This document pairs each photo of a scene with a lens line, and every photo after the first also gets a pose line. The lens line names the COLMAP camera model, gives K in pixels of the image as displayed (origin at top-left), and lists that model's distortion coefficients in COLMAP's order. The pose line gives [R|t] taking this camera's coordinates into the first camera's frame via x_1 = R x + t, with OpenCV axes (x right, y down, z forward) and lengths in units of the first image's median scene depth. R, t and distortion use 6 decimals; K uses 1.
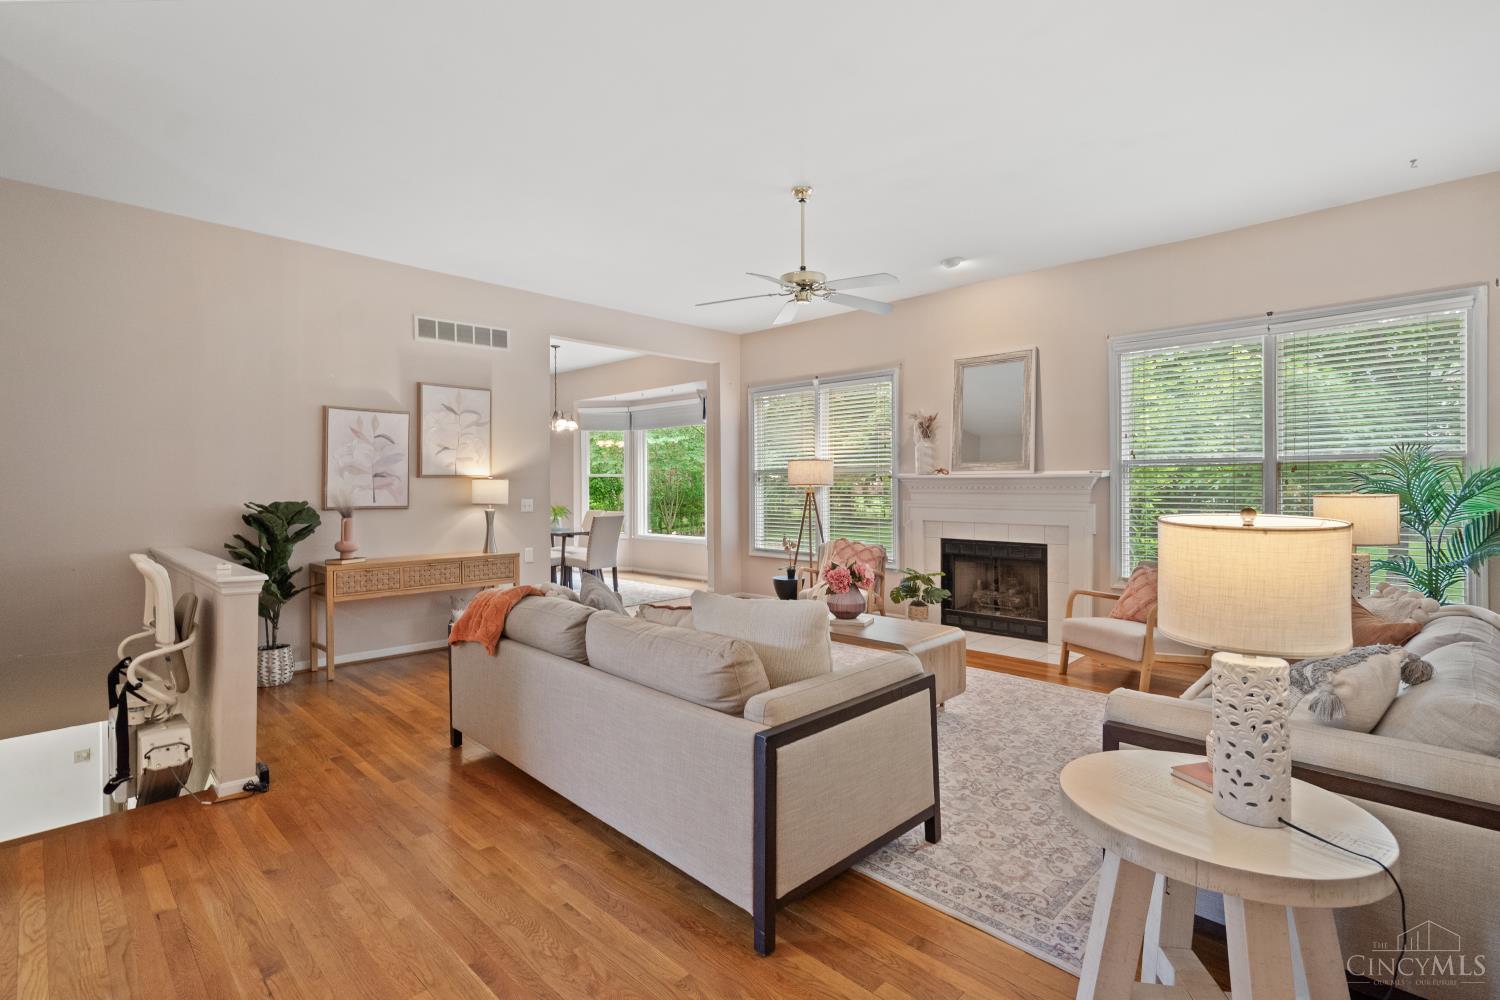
lens RADIAL K [[701.3, 0, 745.8], [0, 701.3, 499.6], [0, 0, 1]] dist [-0.005764, 0.000460]
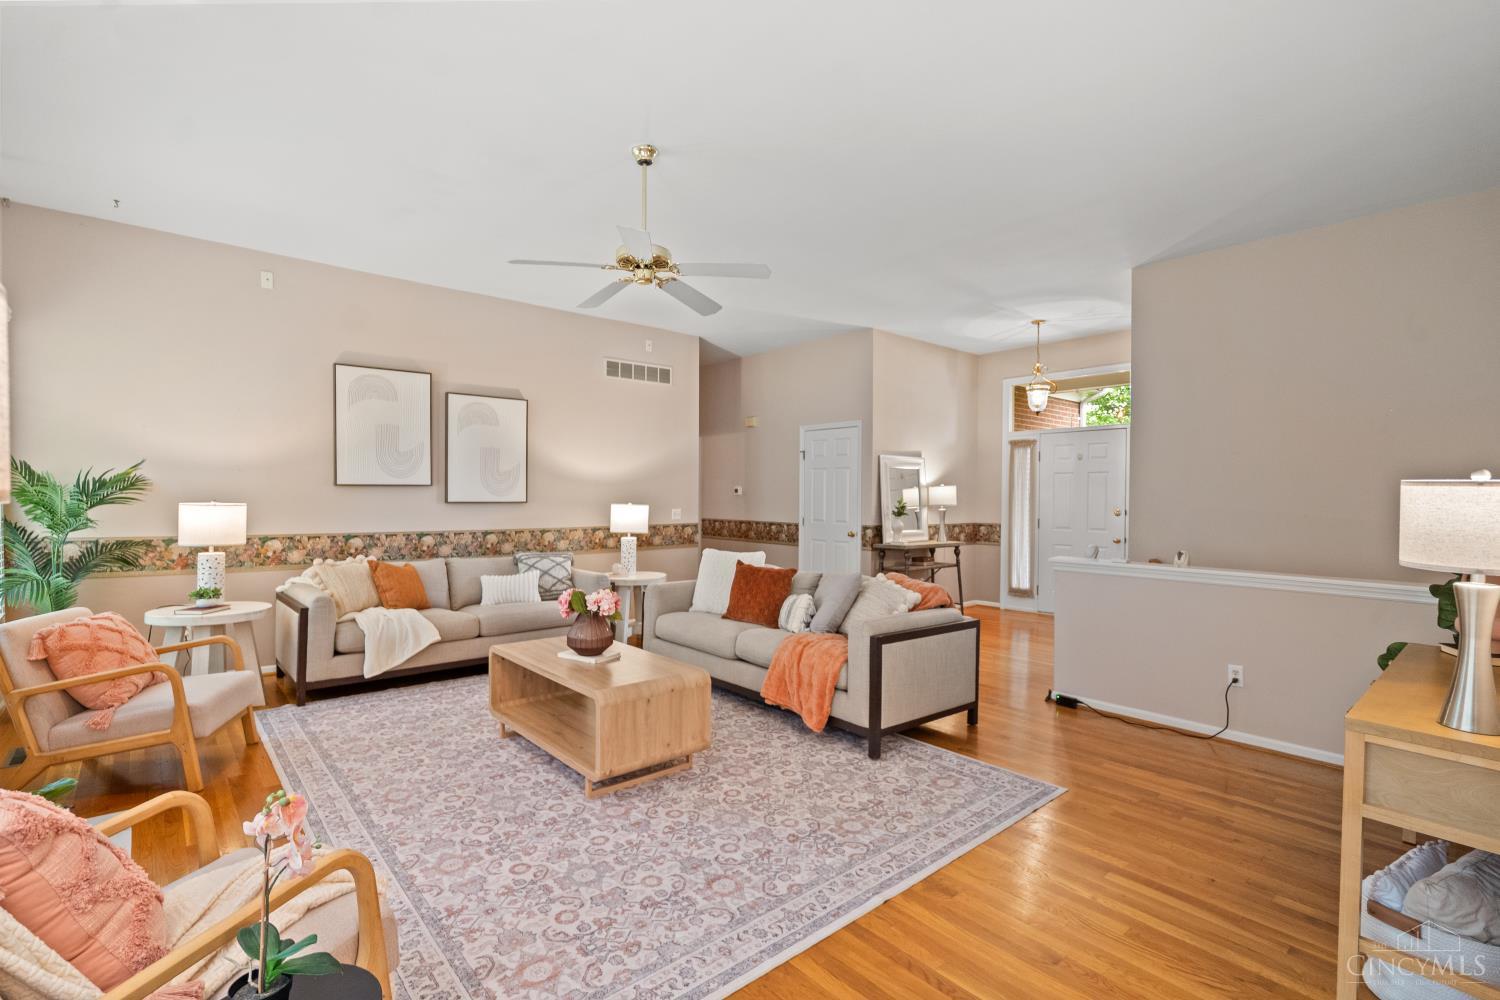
lens RADIAL K [[701.3, 0, 751.1], [0, 701.3, 494.8], [0, 0, 1]] dist [-0.005764, 0.000460]
pose [[0.994113, 0.025414, -0.105328, -0.109118], [-0.025179, 0.999677, 0.003565, -0.034011], [0.105385, -0.000892, 0.994431, -0.810837]]
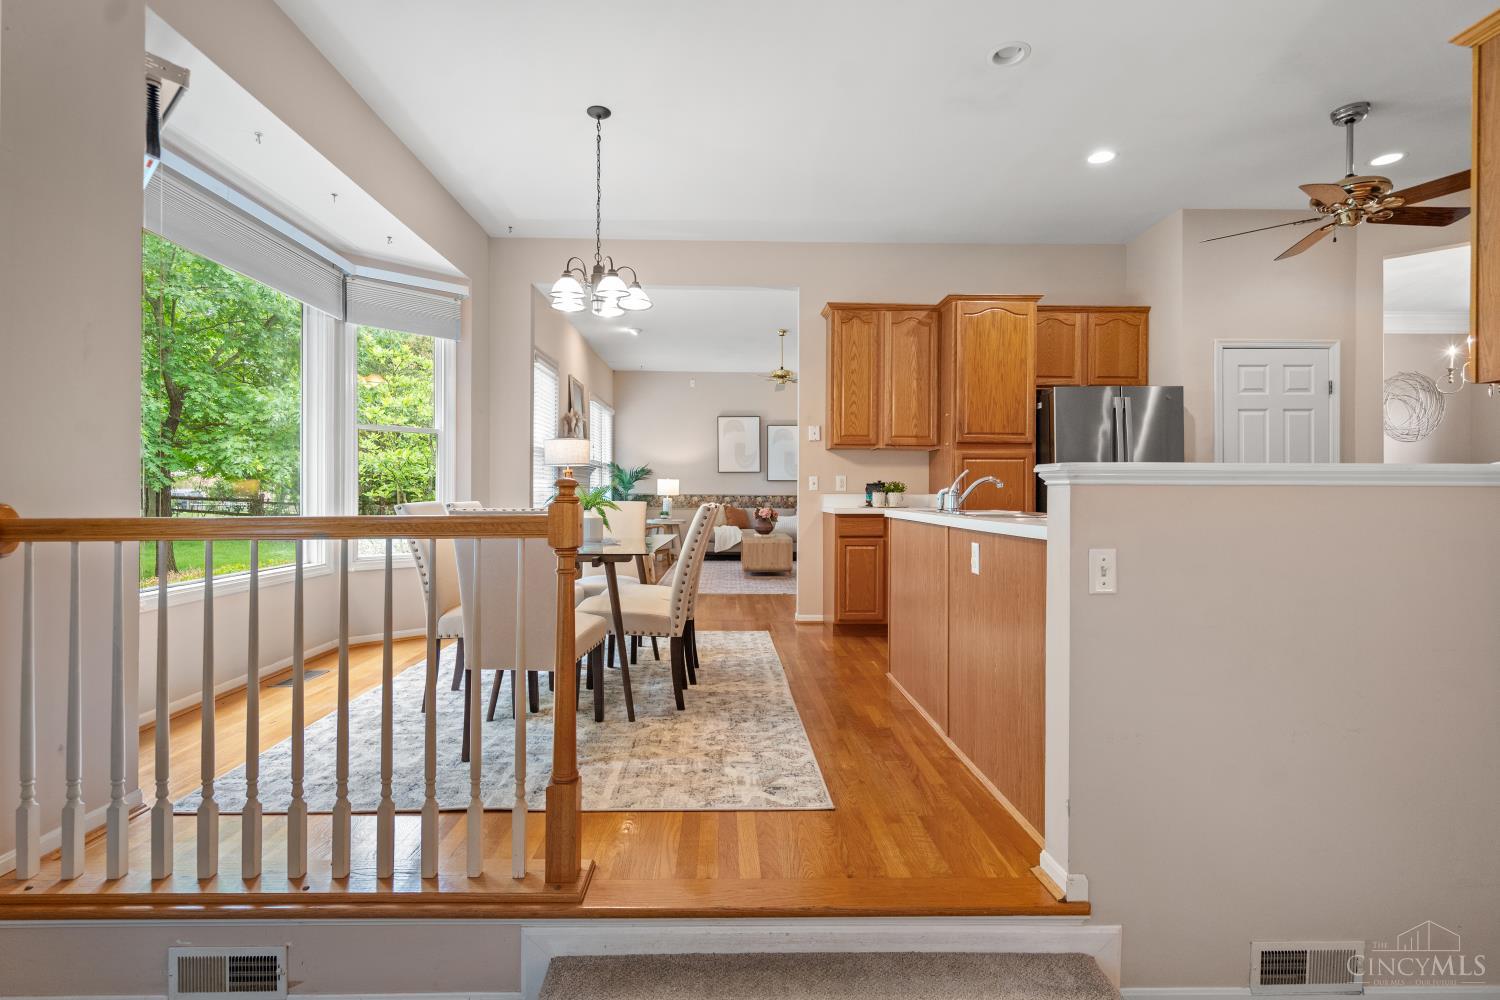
lens RADIAL K [[728.8, 0, 743.4], [0, 728.8, 497.0], [0, 0, 1]] dist [0.010667, -0.000253]
pose [[0.694998, 0.023526, -0.718627, 2.512941], [-0.014489, 0.999720, 0.018716, 0.065405], [0.718866, -0.002596, 0.695144, -2.379674]]
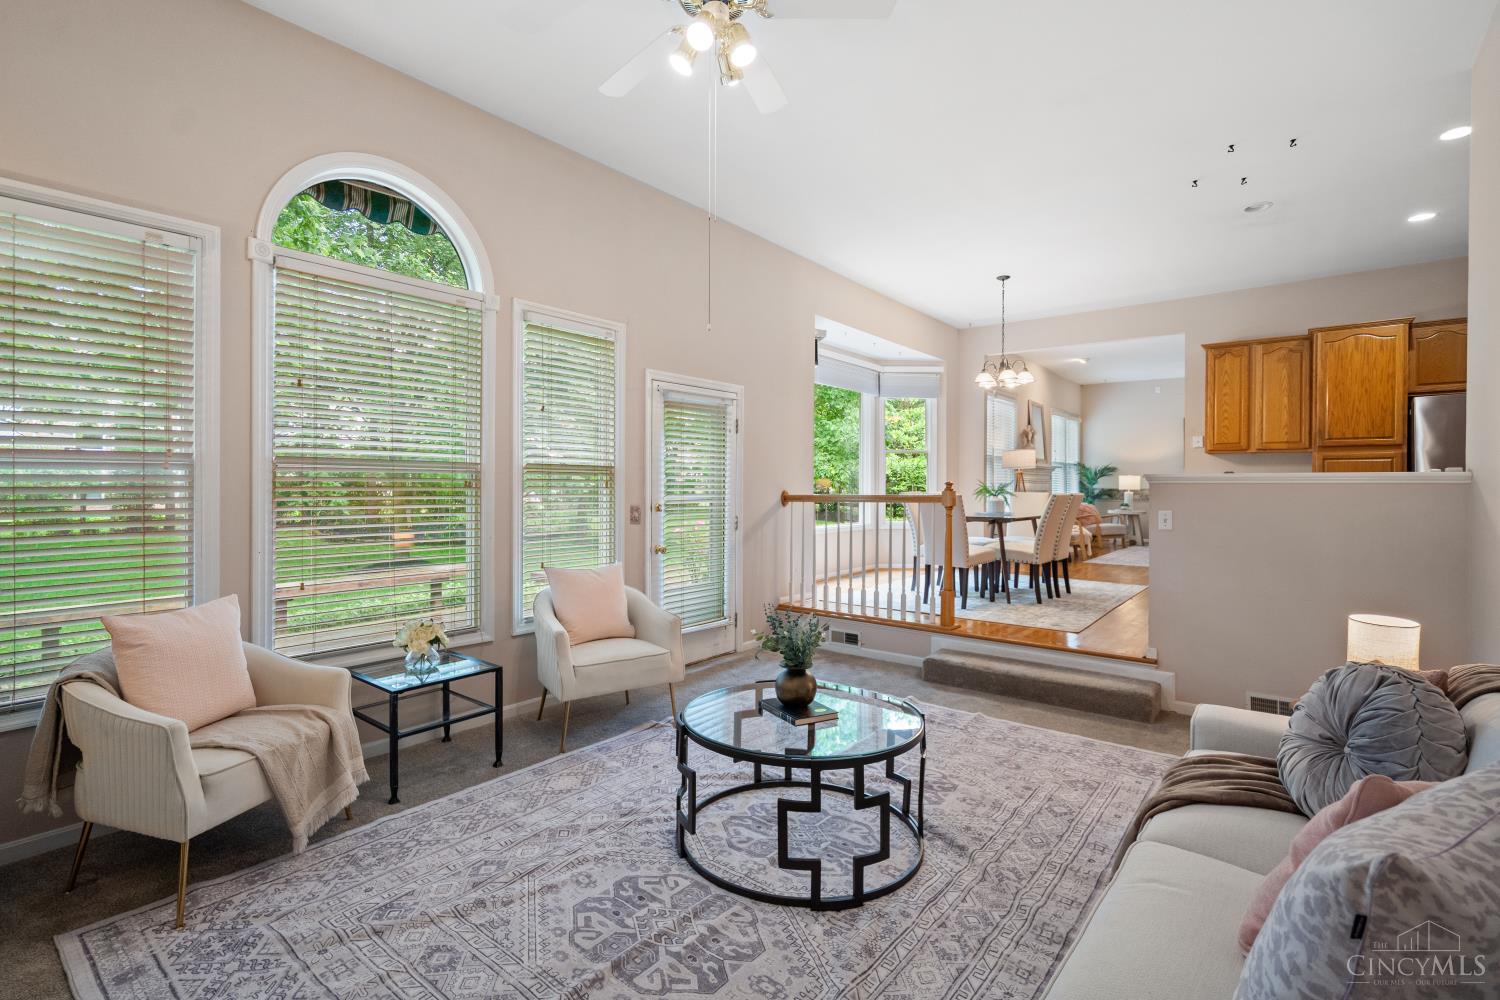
lens RADIAL K [[701.3, 0, 739.8], [0, 701.3, 486.0], [0, 0, 1]] dist [-0.005764, 0.000460]
pose [[0.069205, 0.016722, -0.997462, 4.071653], [-0.002646, 0.999859, 0.016579, 0.038953], [0.997599, 0.001491, 0.069240, -2.790983]]
